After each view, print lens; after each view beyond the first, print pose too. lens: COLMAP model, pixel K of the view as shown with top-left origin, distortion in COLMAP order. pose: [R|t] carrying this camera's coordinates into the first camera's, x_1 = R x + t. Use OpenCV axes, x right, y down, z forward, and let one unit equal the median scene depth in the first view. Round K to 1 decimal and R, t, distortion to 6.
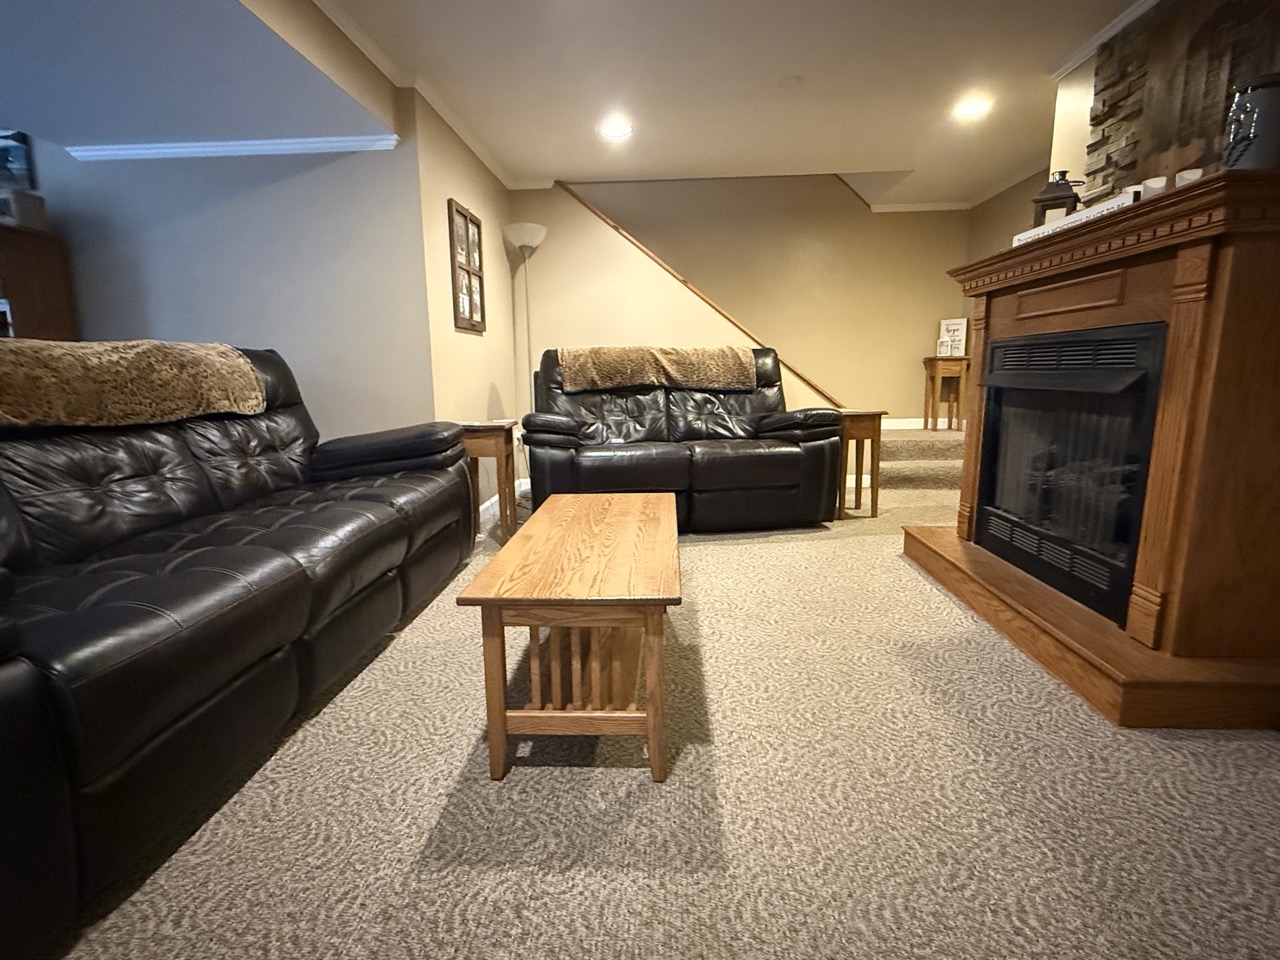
lens RADIAL K [[621.6, 0, 640.0], [0, 621.6, 480.0], [0, 0, 1]] dist [0.001053, 0.000127]
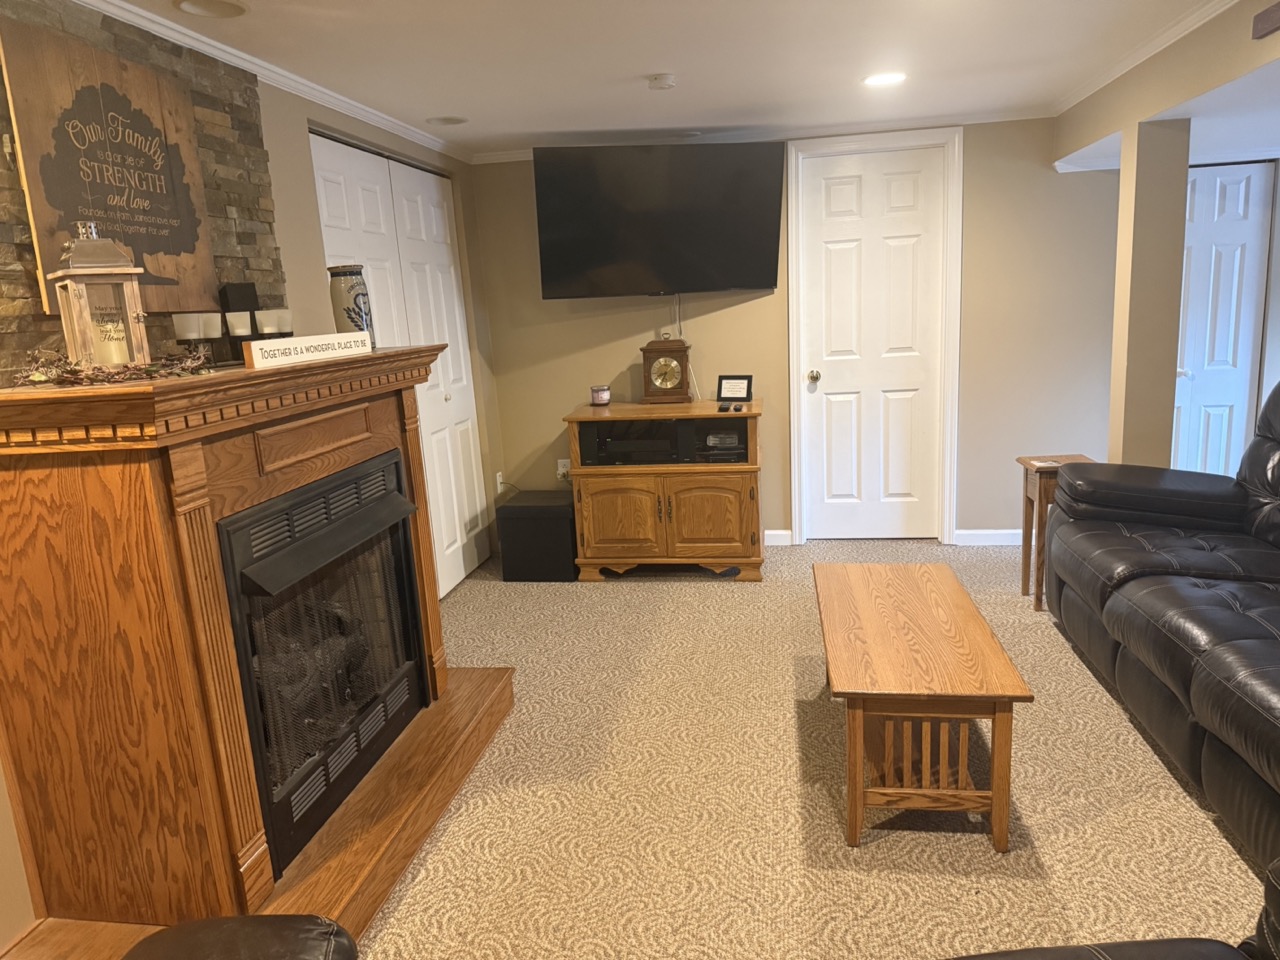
lens RADIAL K [[1005.3, 0, 640.0], [0, 1005.3, 480.0], [0, 0, 1]] dist [0.002501, 0.000654]
pose [[-0.994082, 0.056618, 0.092712, 0.176598], [0.086340, 0.929725, 0.357990, -0.705391], [-0.065928, 0.363876, -0.929111, 2.310264]]
